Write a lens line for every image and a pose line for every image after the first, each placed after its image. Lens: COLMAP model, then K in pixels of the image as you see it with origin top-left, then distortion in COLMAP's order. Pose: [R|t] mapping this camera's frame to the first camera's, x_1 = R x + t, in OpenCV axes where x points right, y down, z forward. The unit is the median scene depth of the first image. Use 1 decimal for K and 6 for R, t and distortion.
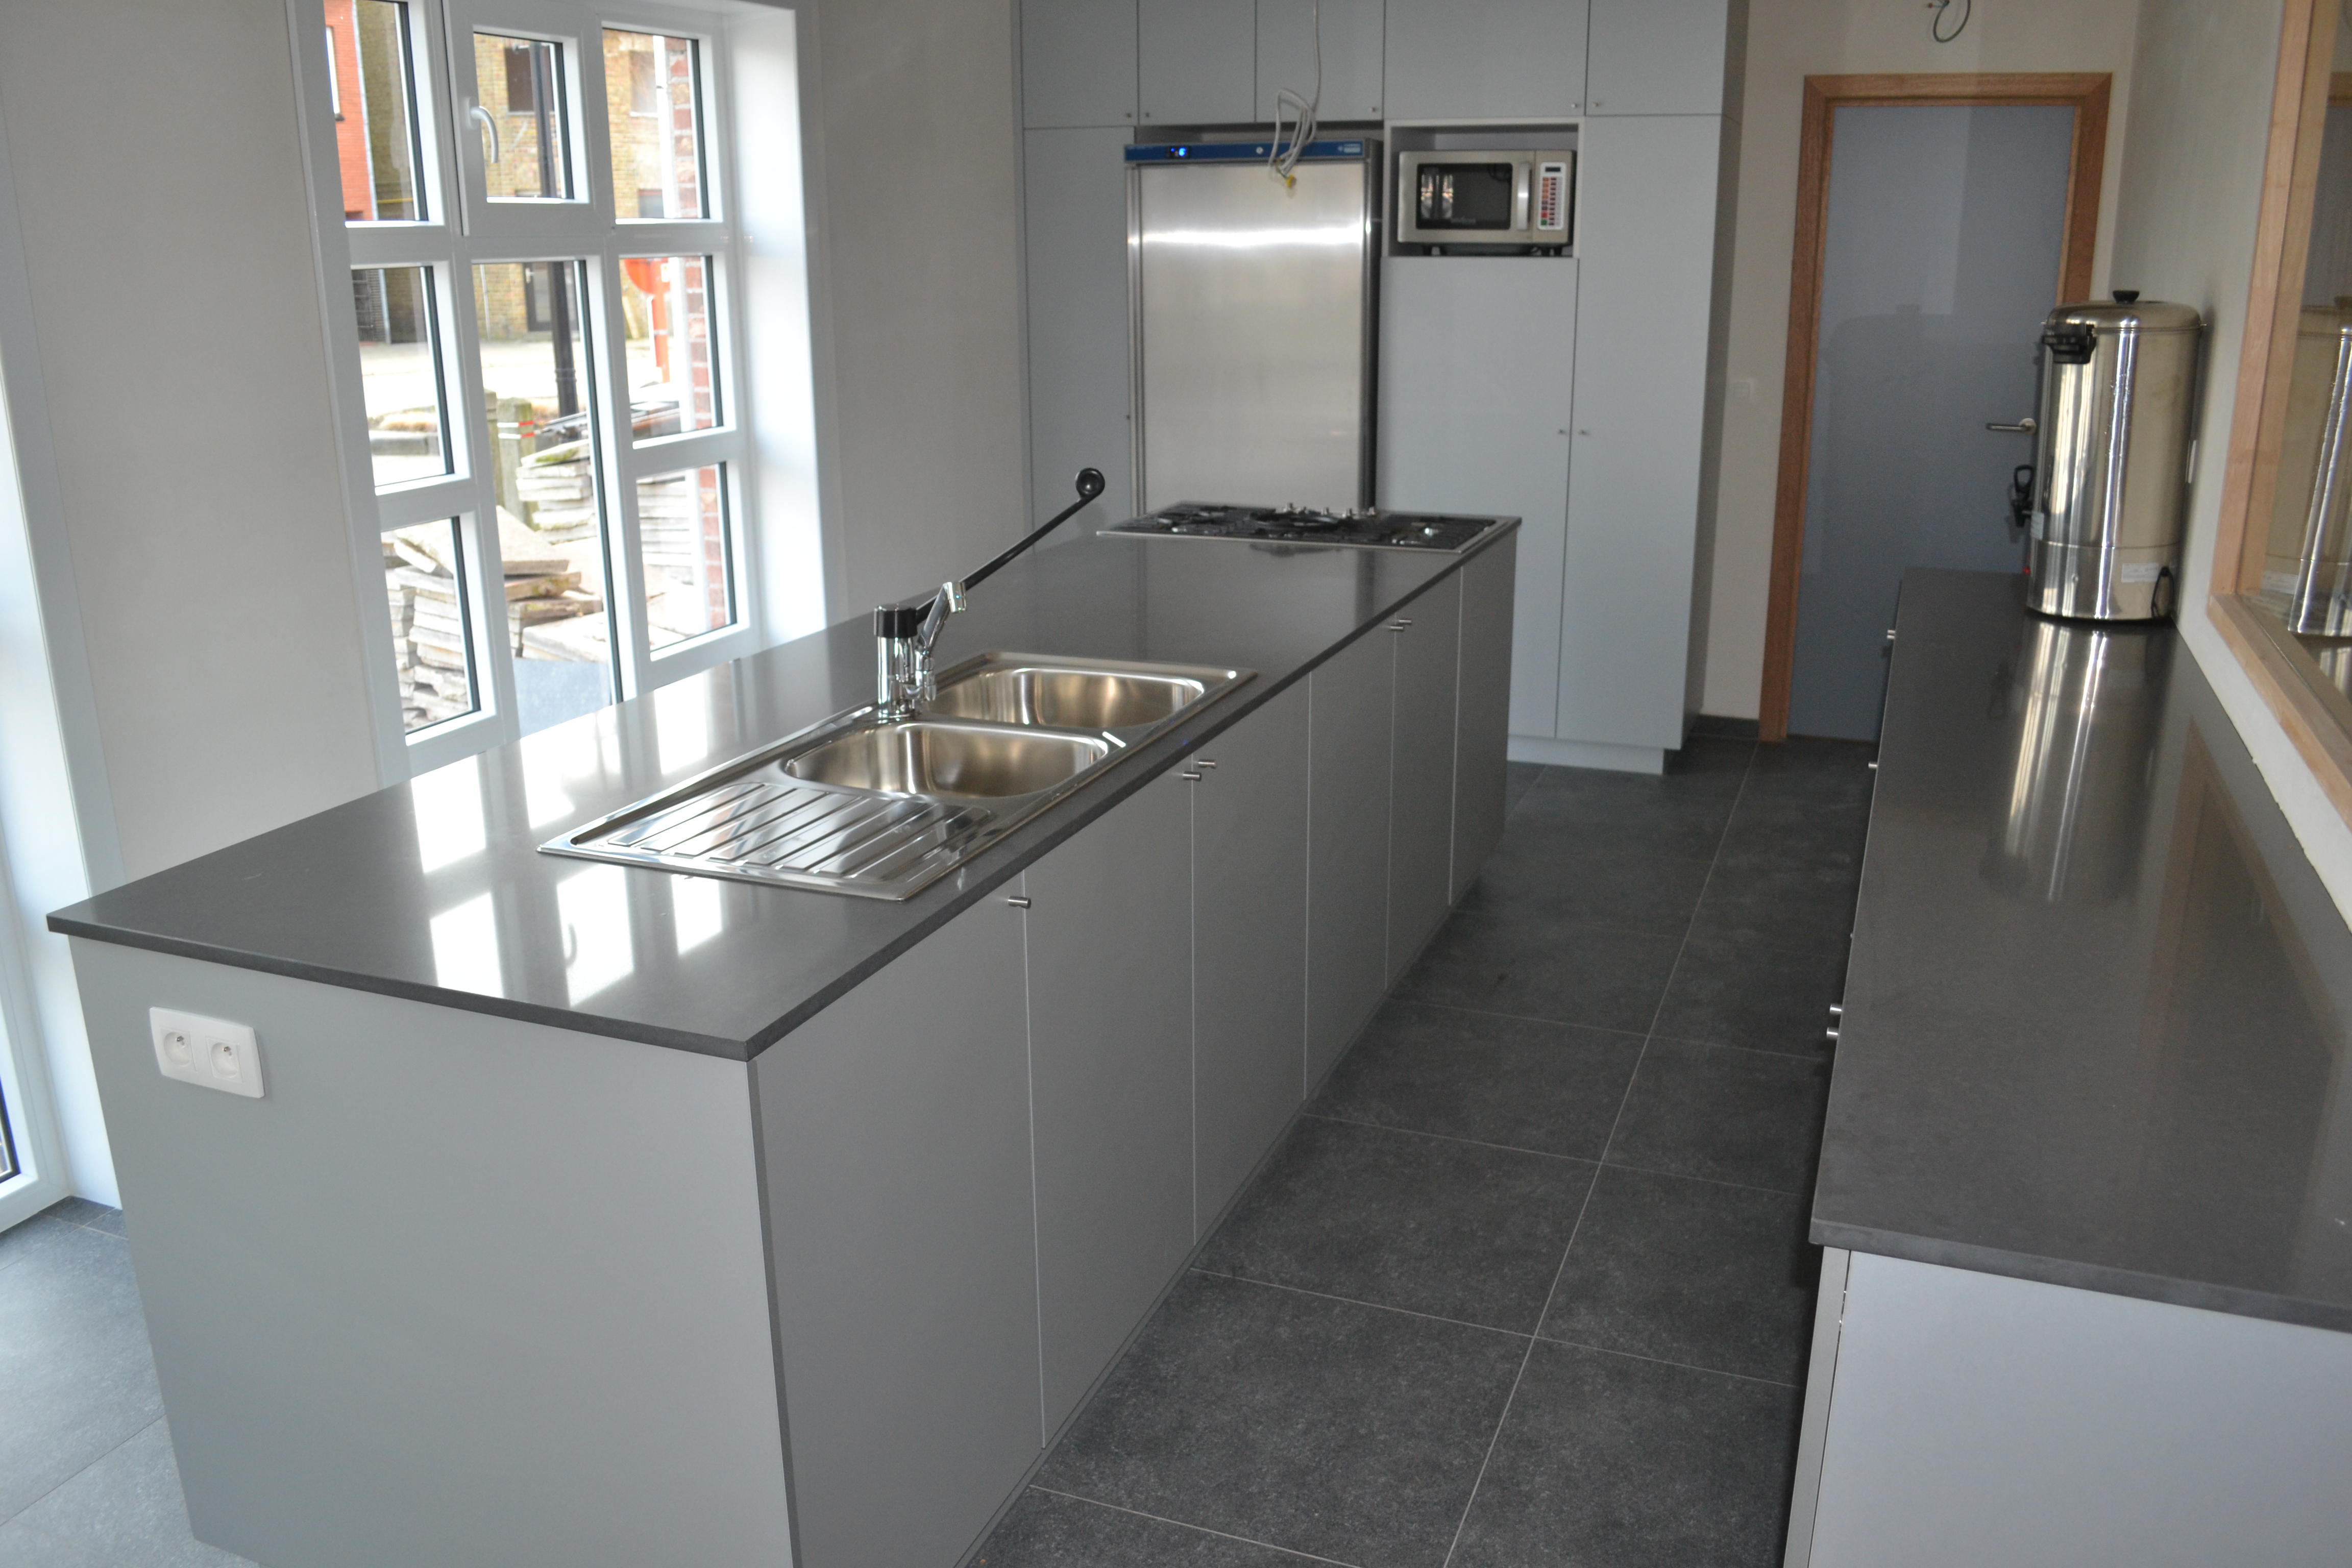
lens RADIAL K [[1877.0, 0, 1186.0], [0, 1877.0, 790.9], [0, 0, 1]] dist [-0.102598, 0.041900]
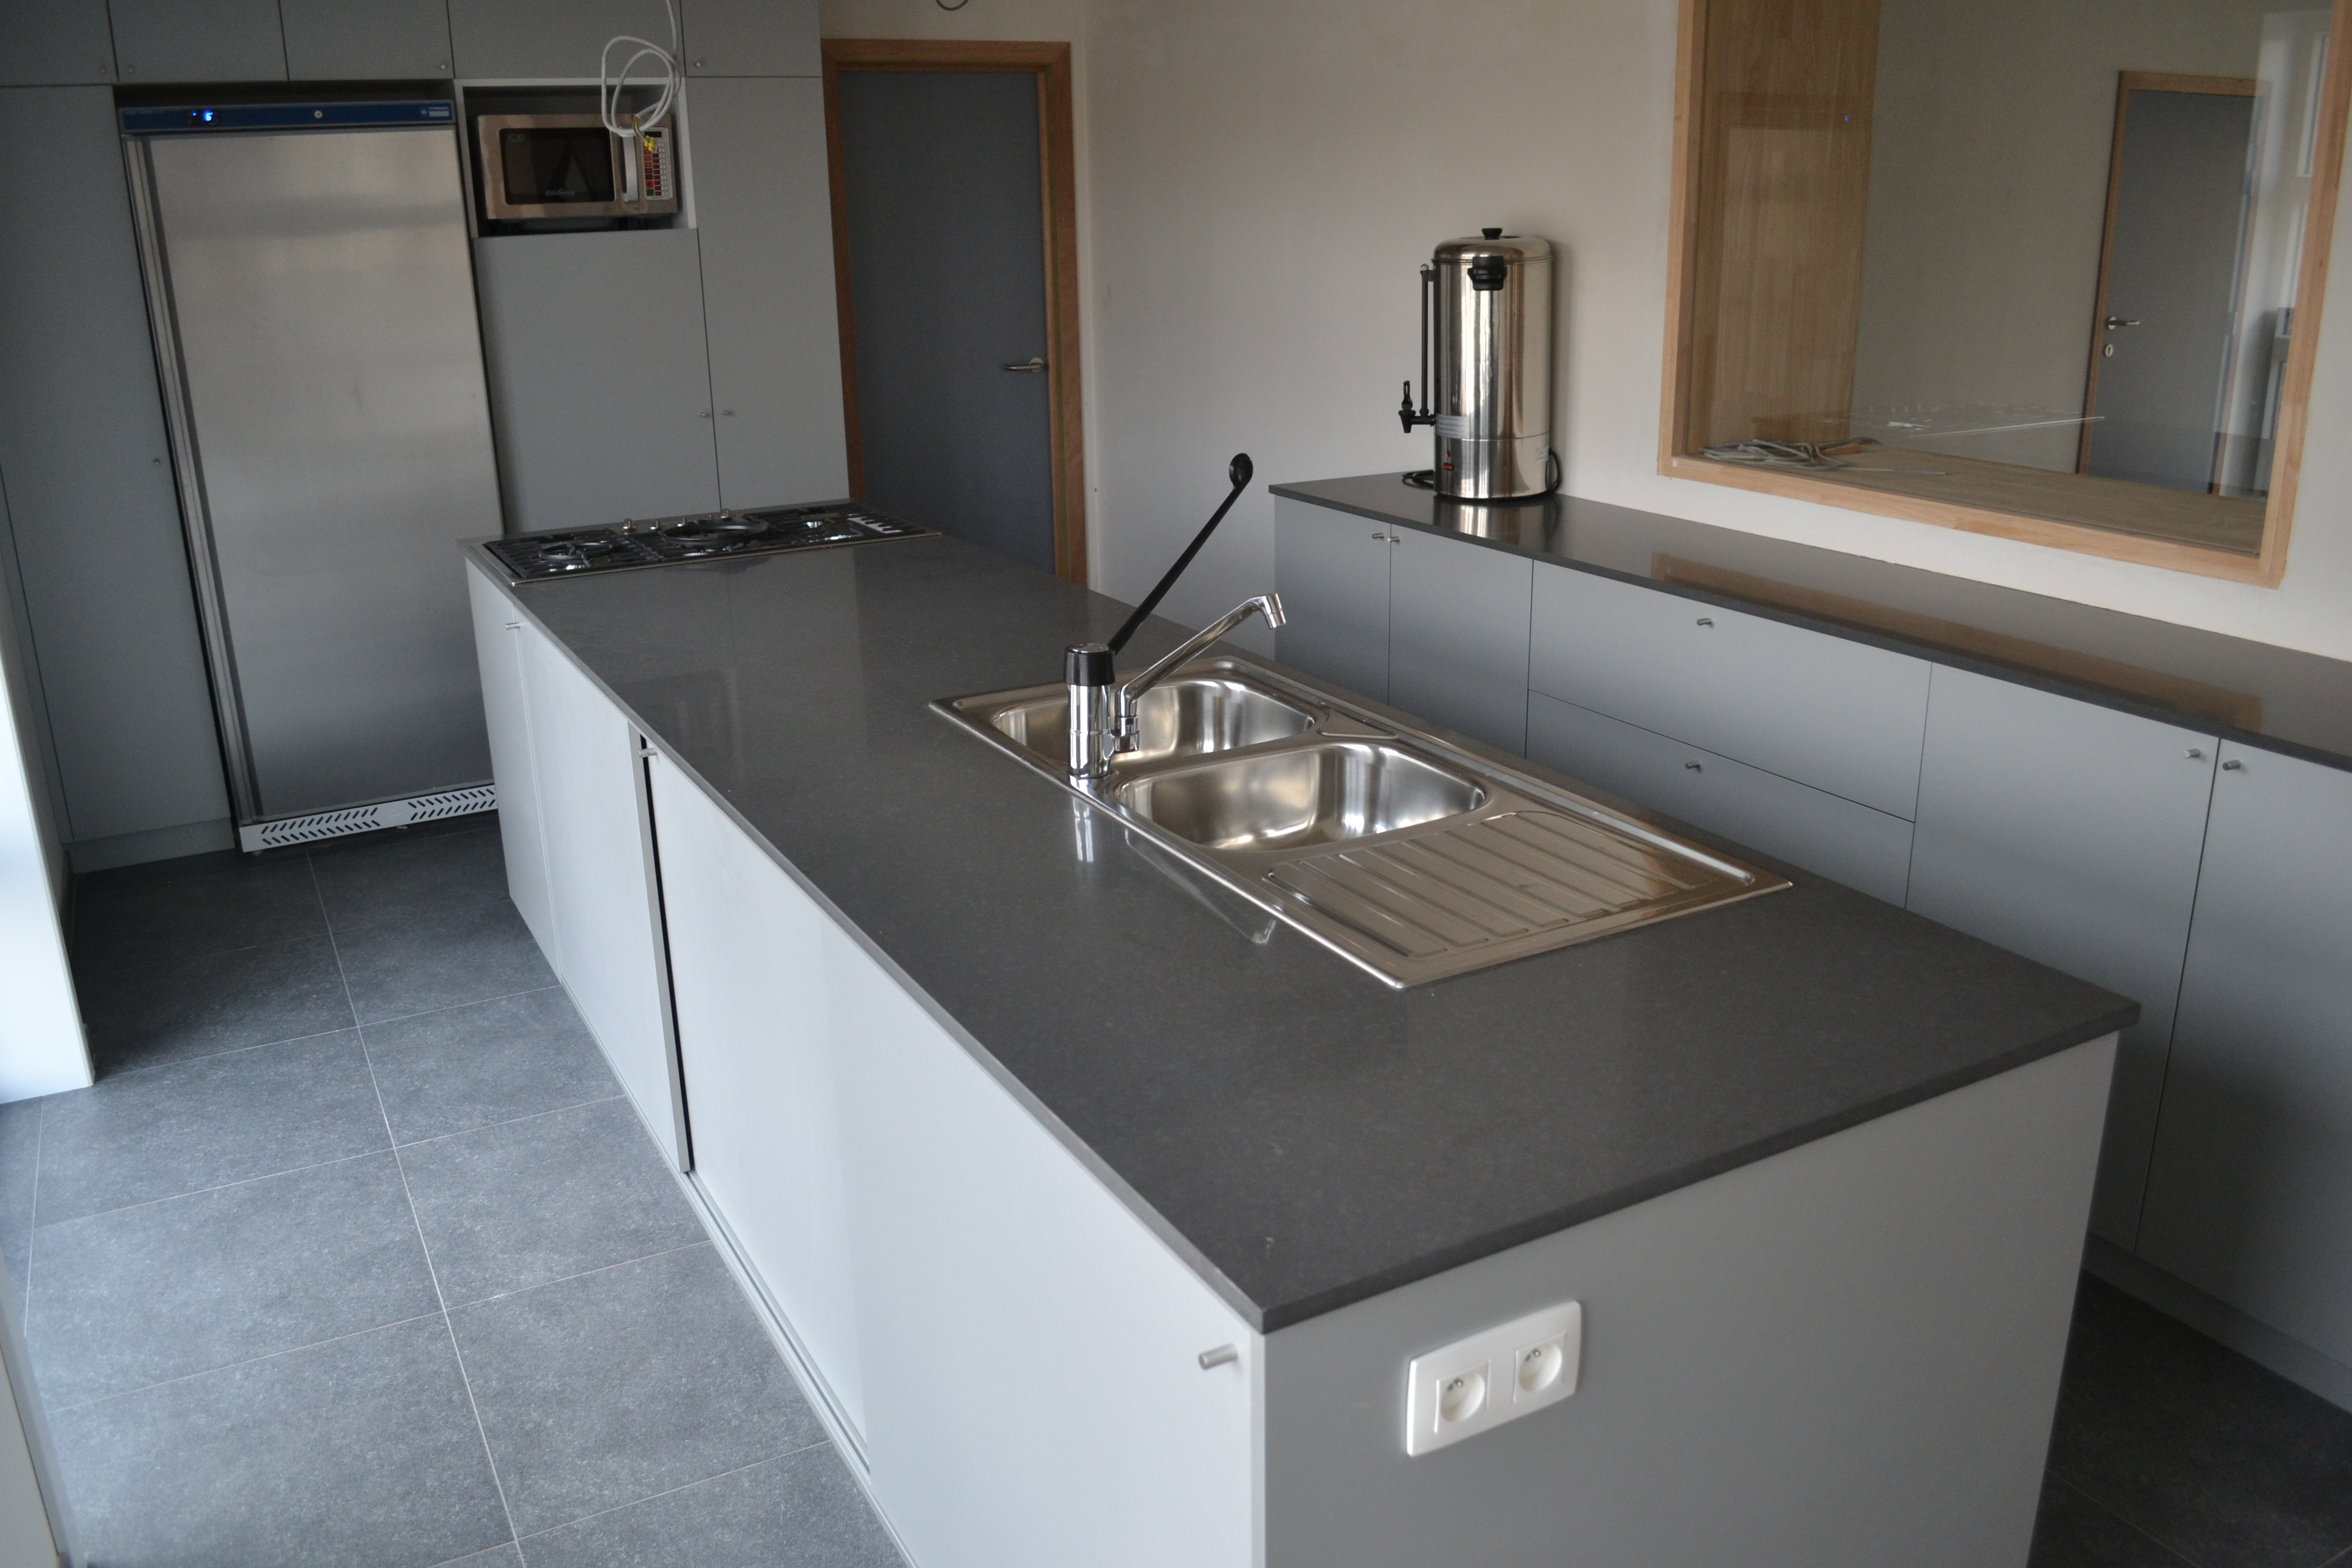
lens RADIAL K [[1877.0, 0, 1186.0], [0, 1877.0, 790.9], [0, 0, 1]] dist [-0.102598, 0.041900]
pose [[0.637364, -0.242144, 0.731528, -0.382245], [0.233308, 0.965424, 0.116290, -0.063285], [-0.734394, 0.096553, 0.671821, 0.215699]]
